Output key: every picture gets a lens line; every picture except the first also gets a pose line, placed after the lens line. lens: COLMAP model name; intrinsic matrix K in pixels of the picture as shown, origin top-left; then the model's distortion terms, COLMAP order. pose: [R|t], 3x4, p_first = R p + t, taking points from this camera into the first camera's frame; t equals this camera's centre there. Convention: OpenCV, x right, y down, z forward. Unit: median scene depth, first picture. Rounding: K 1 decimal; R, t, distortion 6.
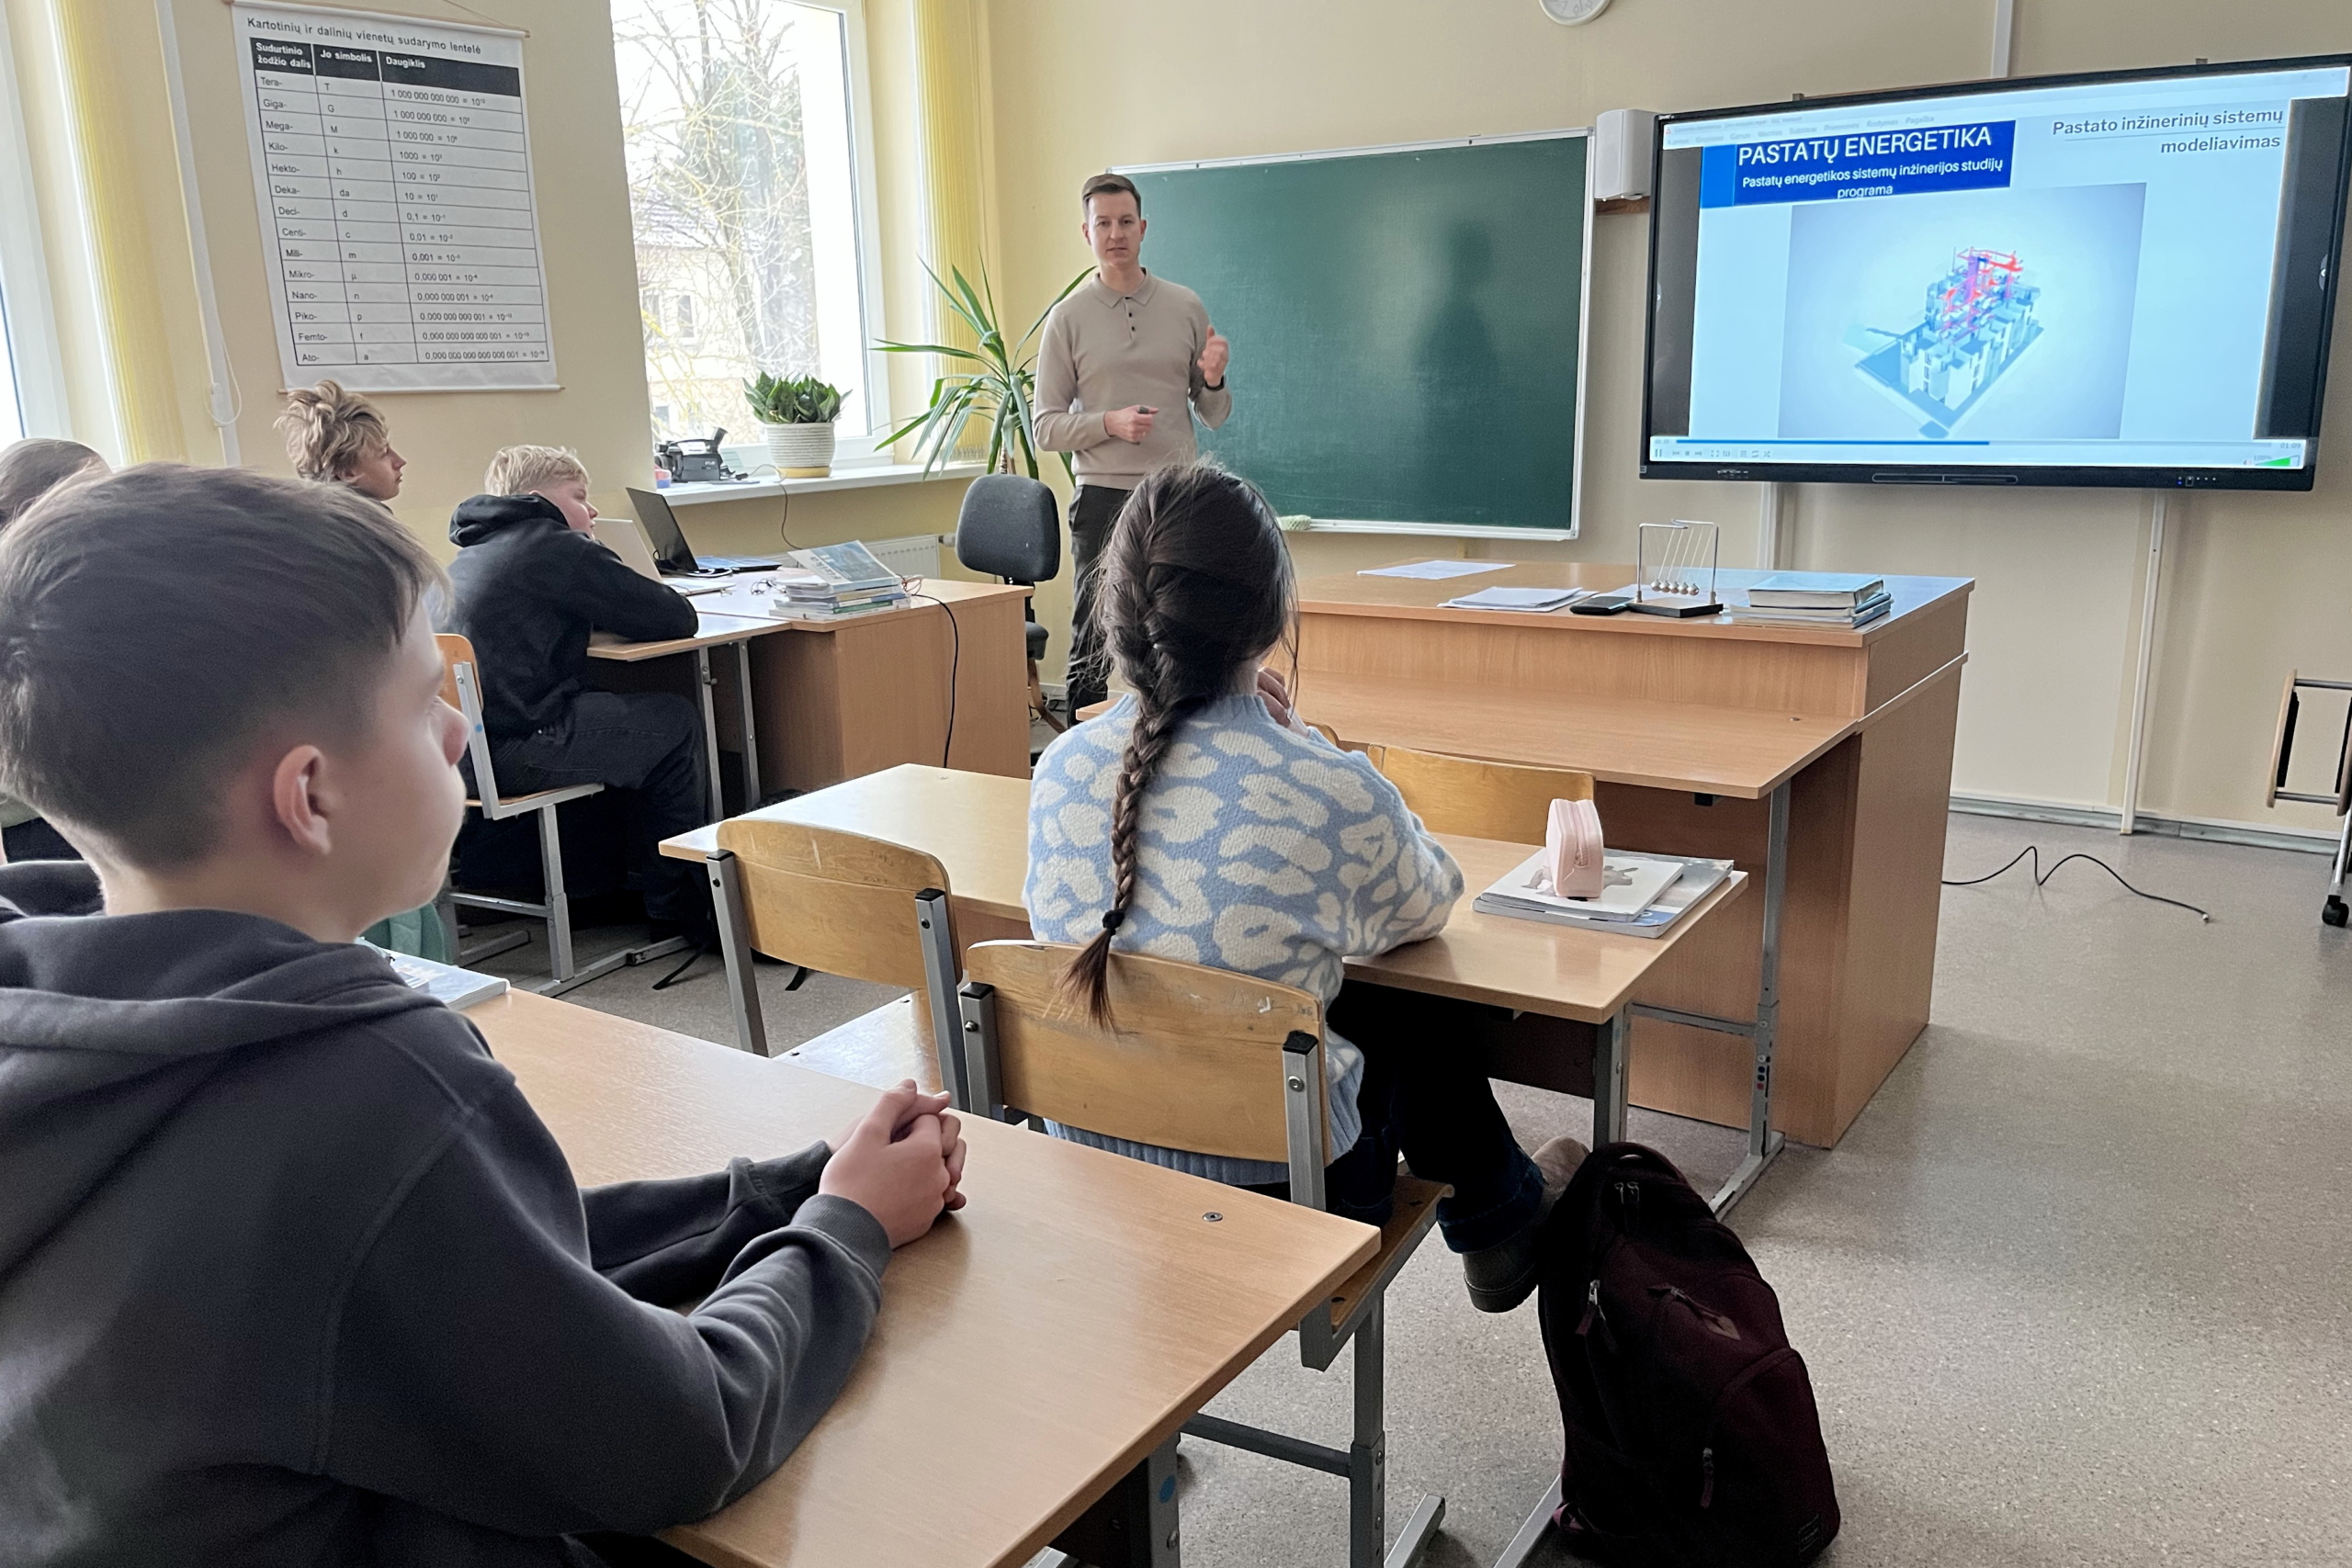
lens RADIAL K [[1771.4, 0, 1170.3], [0, 1771.4, 889.4], [0, 0, 1]] dist [0.106588, -0.134502]
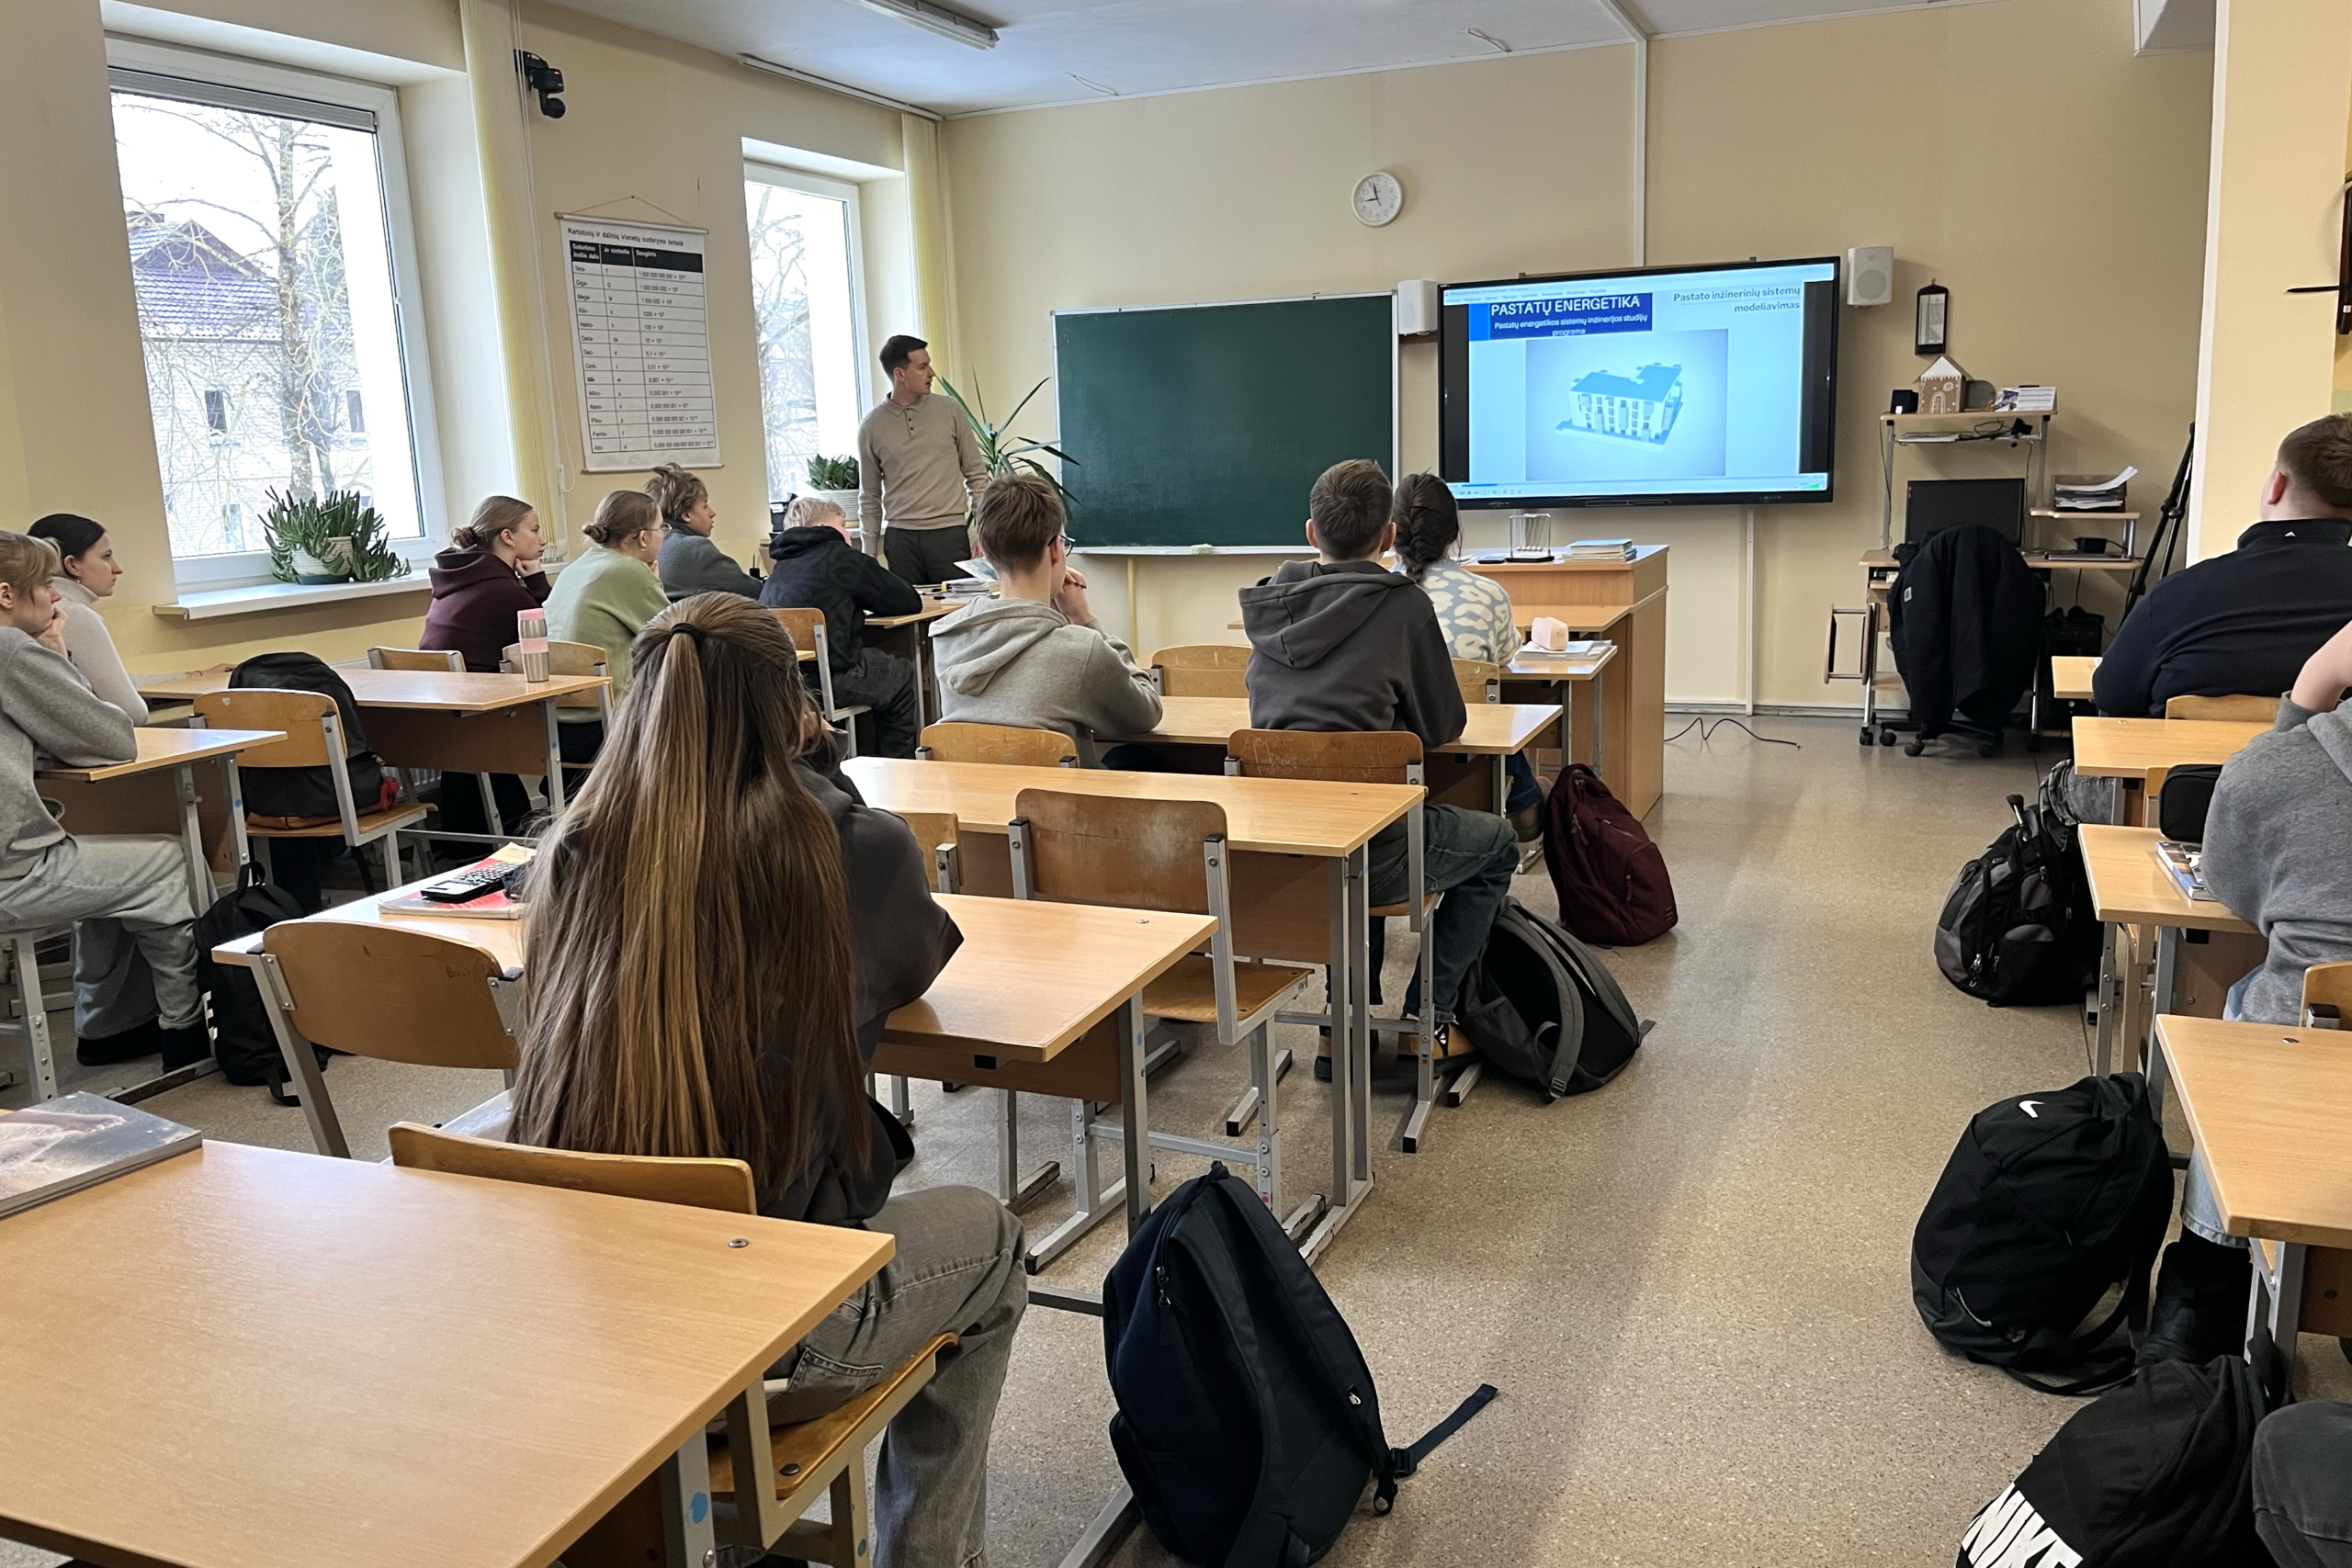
lens RADIAL K [[1821.2, 0, 1177.8], [0, 1821.2, 849.8], [0, 0, 1]] dist [0.050469, -0.079345]
pose [[0.978249, -0.062051, 0.197937, -0.334568], [0.075867, 0.995126, -0.062993, 0.167351], [-0.193064, 0.076640, 0.978189, -0.546266]]
